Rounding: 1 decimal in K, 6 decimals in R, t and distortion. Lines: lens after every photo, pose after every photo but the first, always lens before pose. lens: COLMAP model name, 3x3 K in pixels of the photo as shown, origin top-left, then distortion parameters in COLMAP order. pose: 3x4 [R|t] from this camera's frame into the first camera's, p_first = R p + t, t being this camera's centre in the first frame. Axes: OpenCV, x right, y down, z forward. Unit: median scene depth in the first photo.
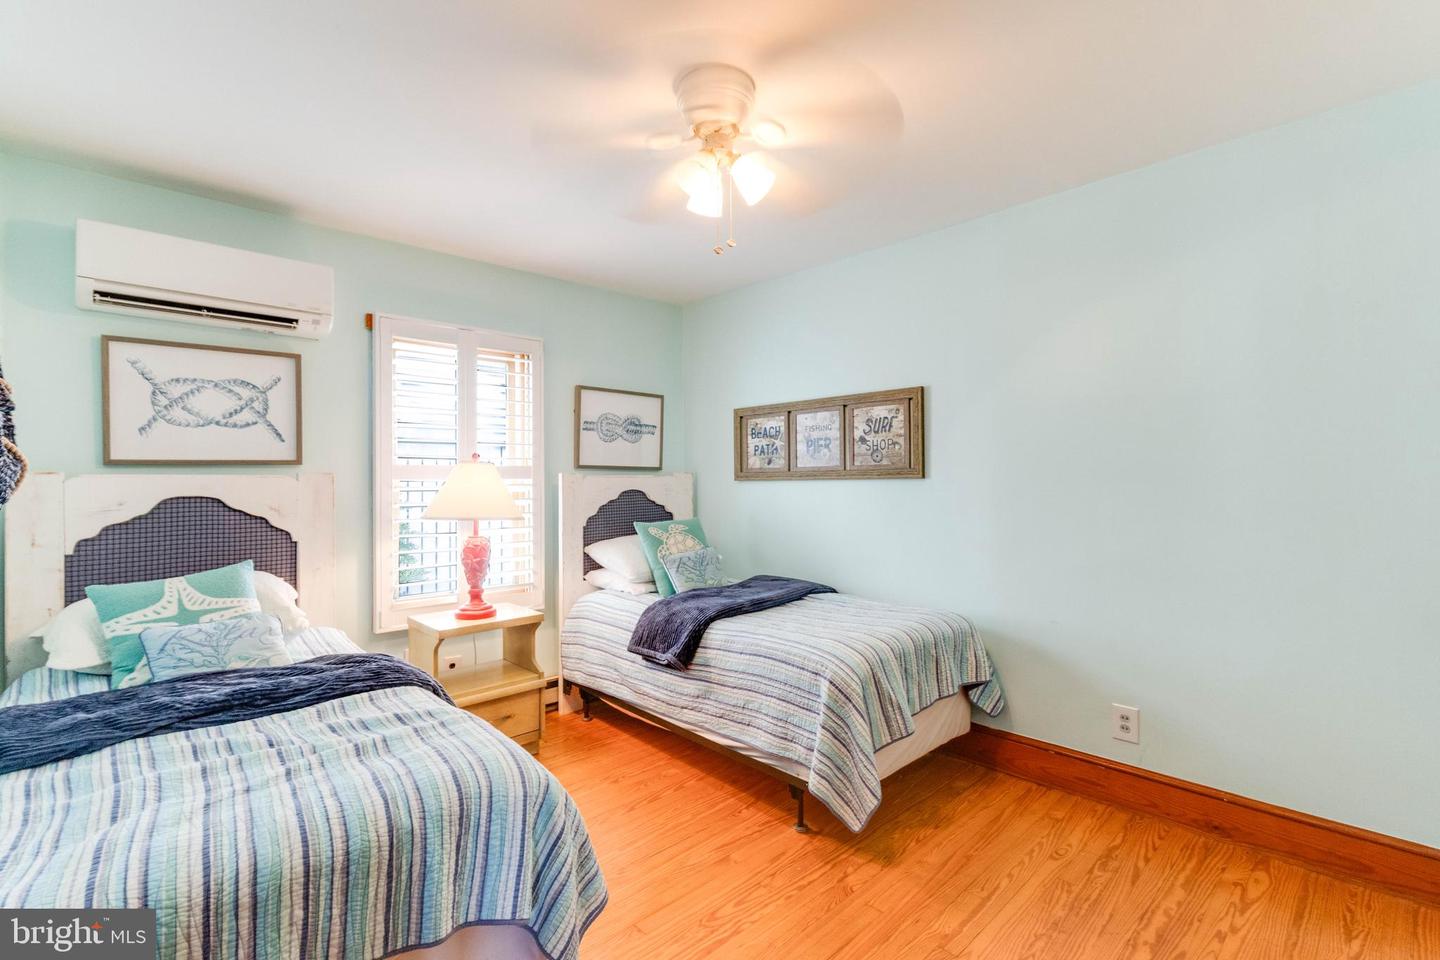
lens RADIAL K [[658.6, 0, 722.9], [0, 658.6, 470.0], [0, 0, 1]] dist [-0.000204, -0.000060]
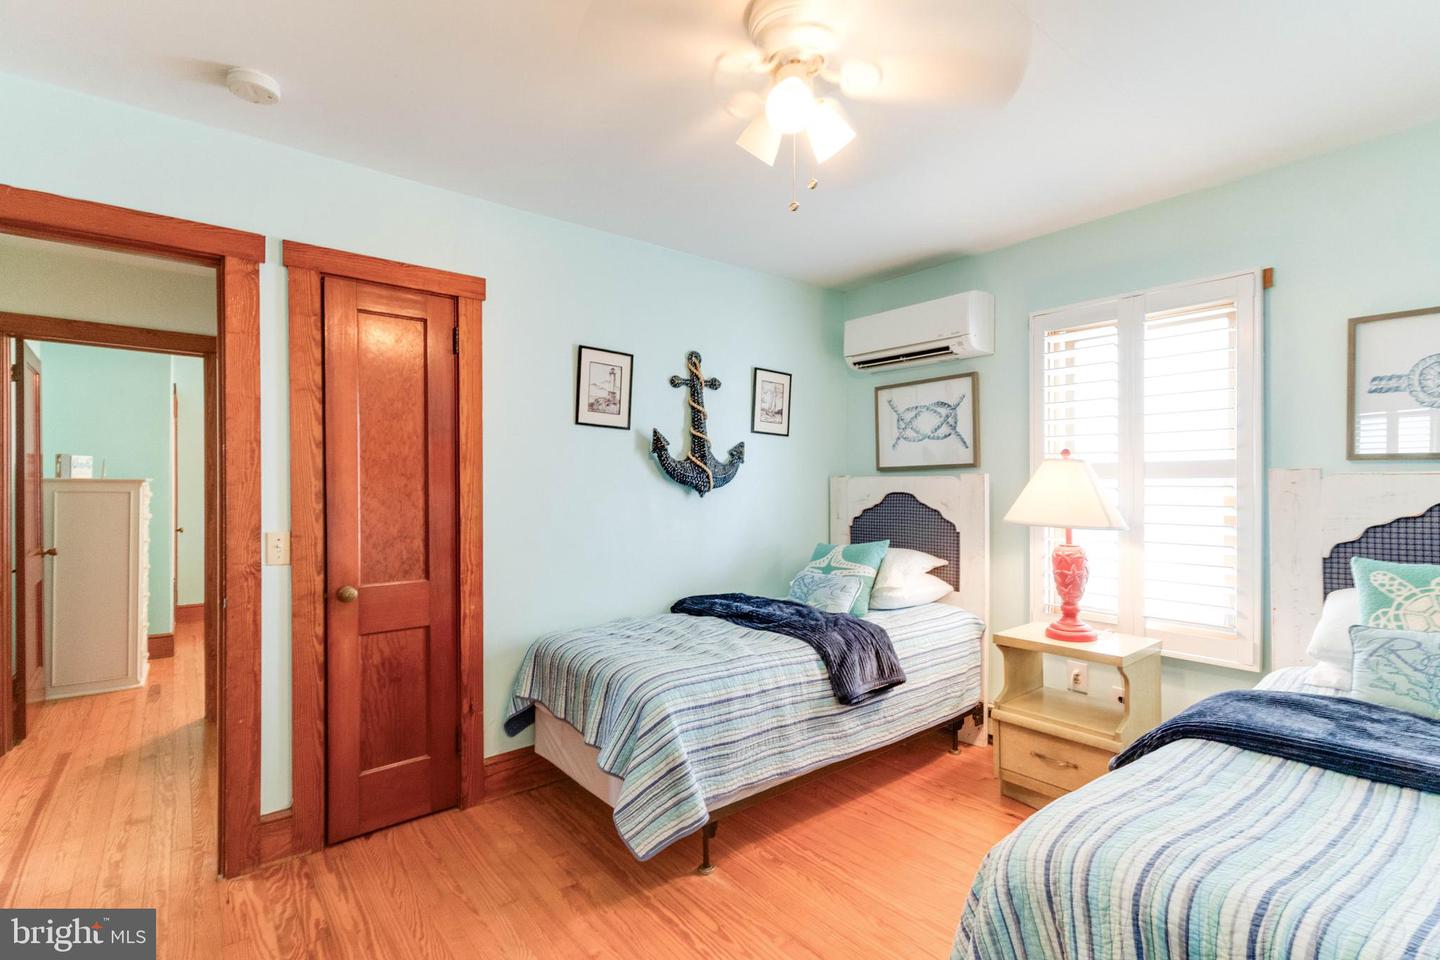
lens RADIAL K [[658.6, 0, 721.6], [0, 658.6, 485.9], [0, 0, 1]] dist [-0.000204, -0.000060]
pose [[-0.067586, 0.008190, -0.997680, 0.557439], [0.016889, 0.999832, 0.007063, 0.009435], [0.997571, -0.016372, -0.067713, 0.648674]]
